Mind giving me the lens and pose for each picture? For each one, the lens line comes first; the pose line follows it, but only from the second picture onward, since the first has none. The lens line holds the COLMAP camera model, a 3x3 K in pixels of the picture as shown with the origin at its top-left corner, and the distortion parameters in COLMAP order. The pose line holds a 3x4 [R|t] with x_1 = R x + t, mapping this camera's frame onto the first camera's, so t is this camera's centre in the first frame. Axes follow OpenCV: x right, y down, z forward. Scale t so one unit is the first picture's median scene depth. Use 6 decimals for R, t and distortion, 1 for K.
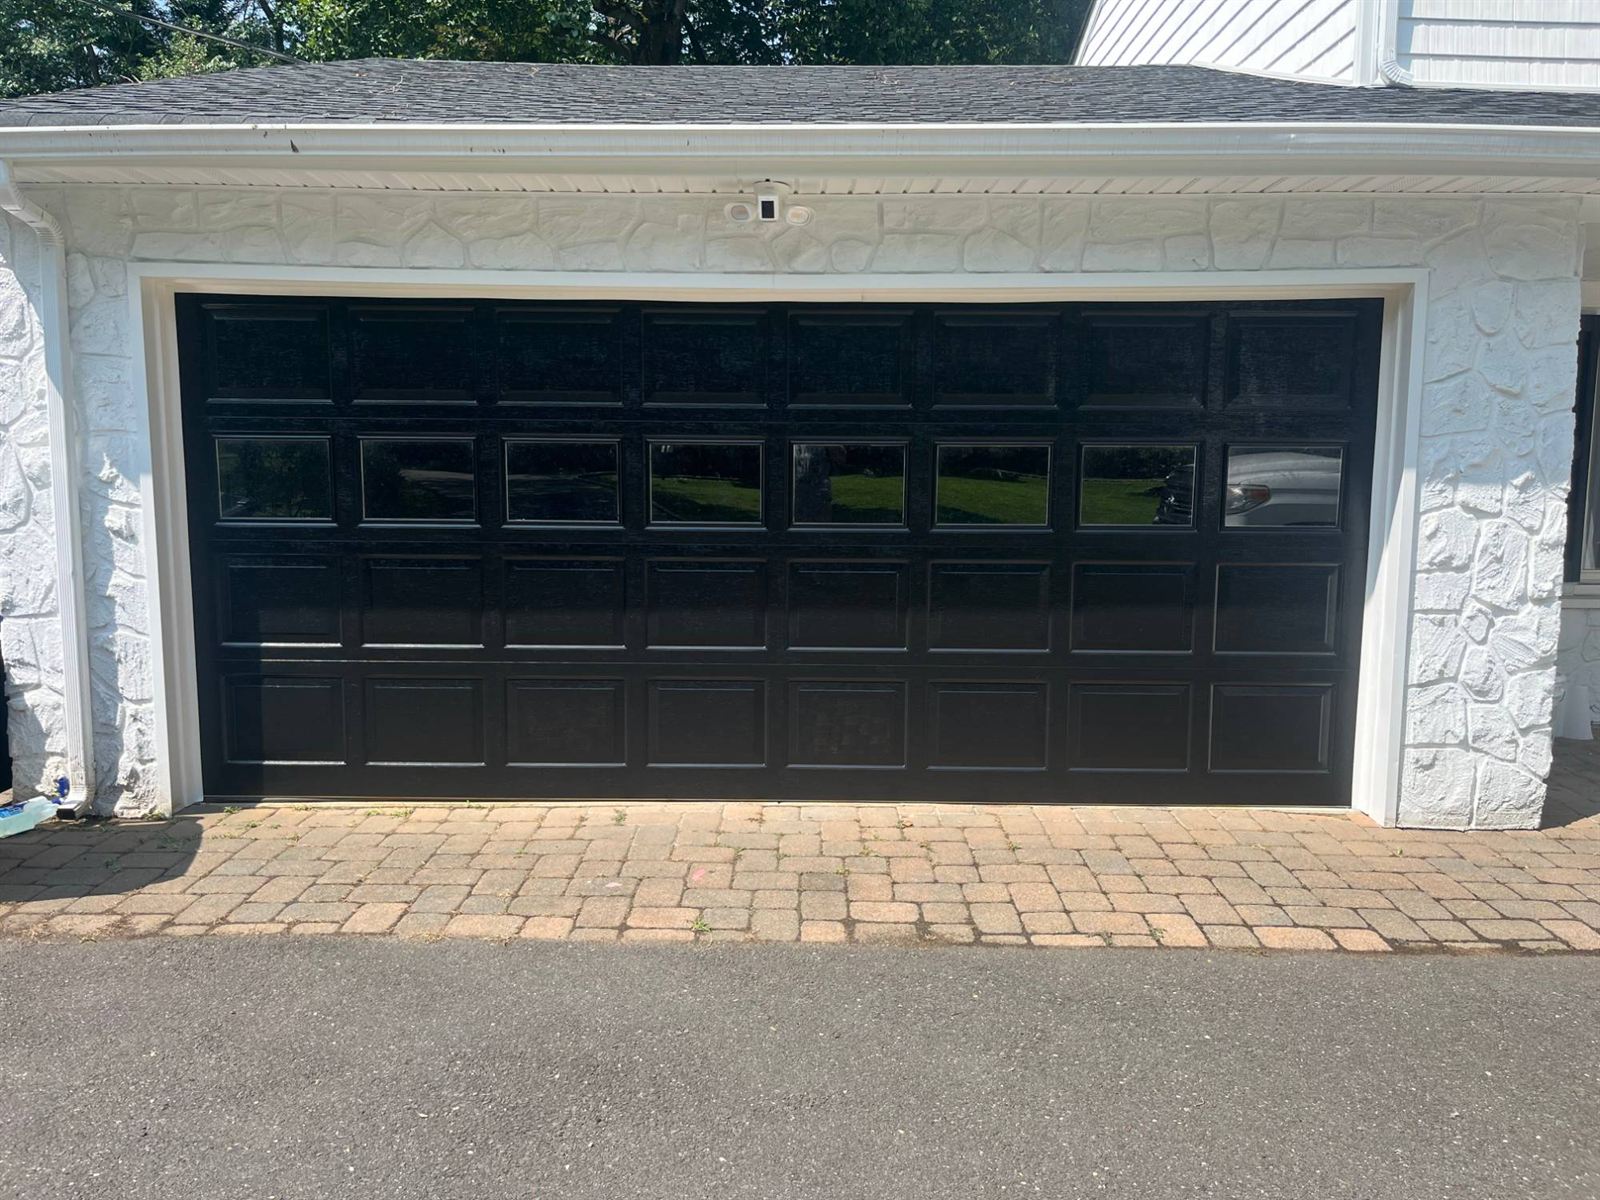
lens RADIAL K [[1223.5, 0, 802.9], [0, 1223.5, 609.7], [0, 0, 1]] dist [0.048118, -0.069437]
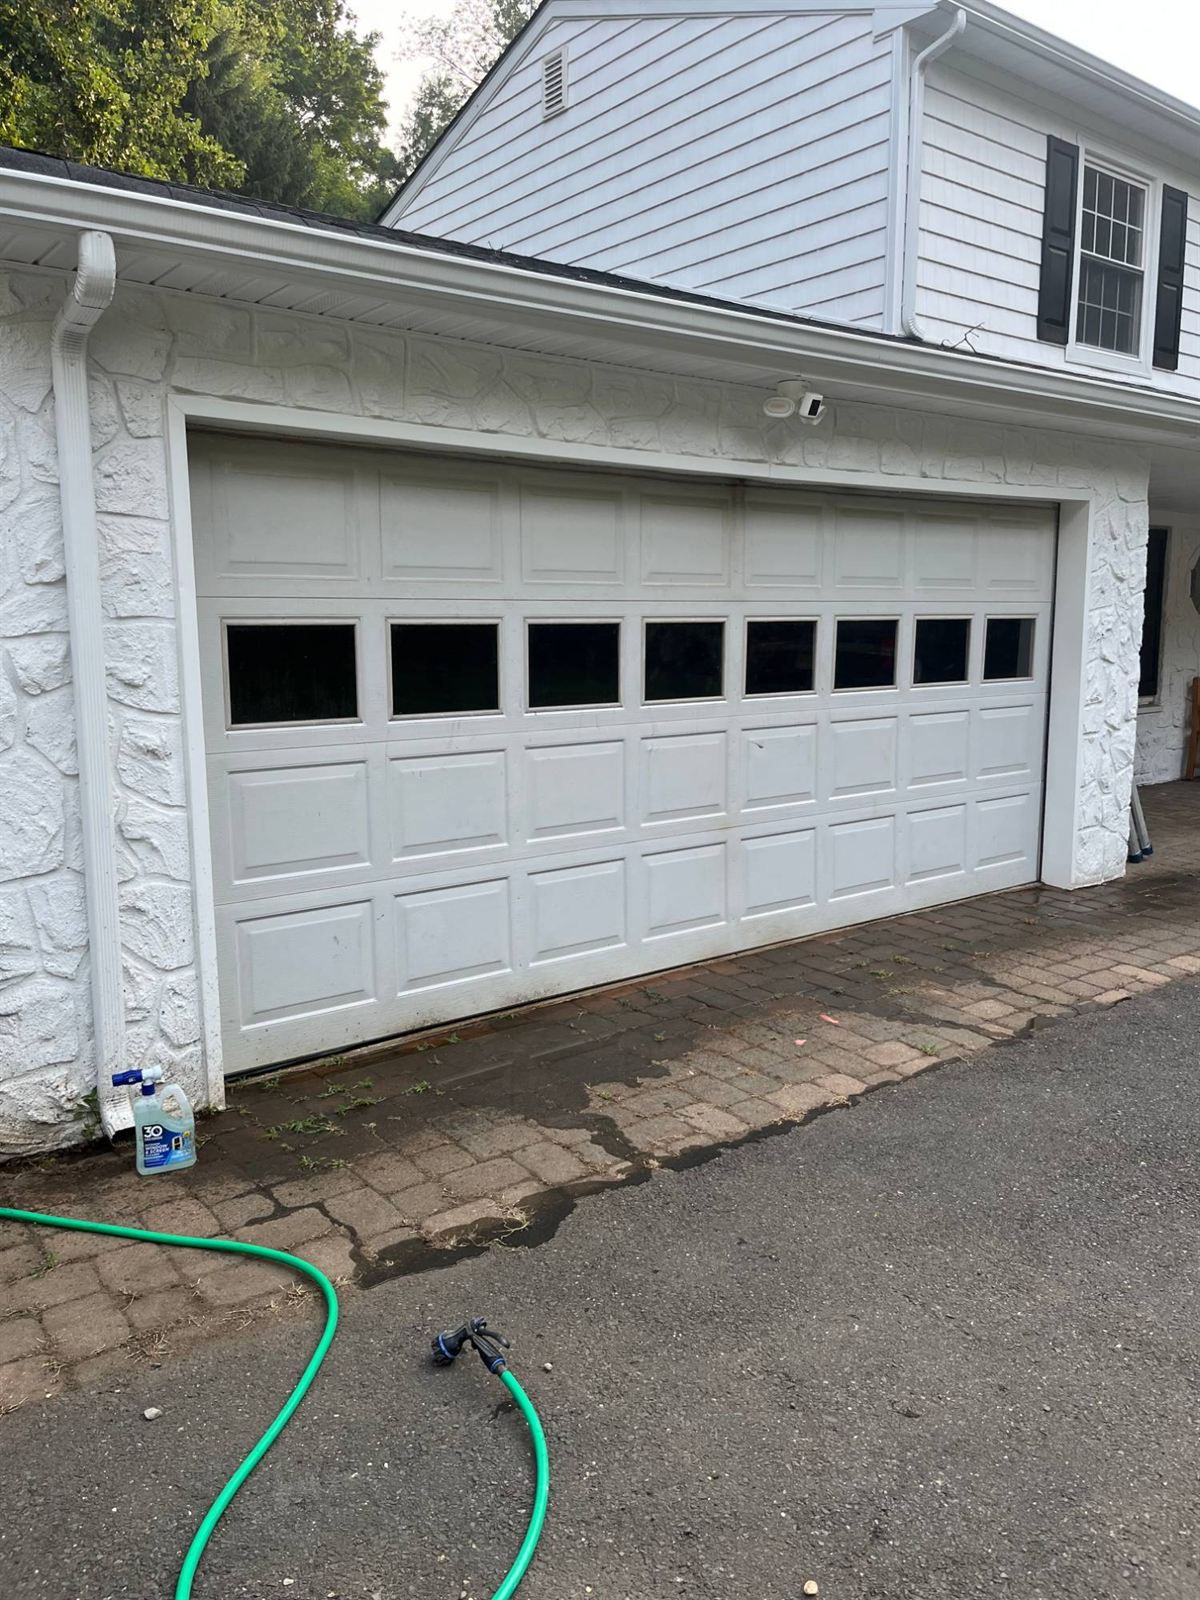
lens RADIAL K [[1223.5, 0, 605.2], [0, 1223.5, 794.4], [0, 0, 1]] dist [0.048118, -0.069437]
pose [[0.779462, -0.101567, 0.618161, -0.828810], [0.090856, 0.994664, 0.048865, -0.049767], [-0.619826, 0.018075, 0.784531, 0.245601]]
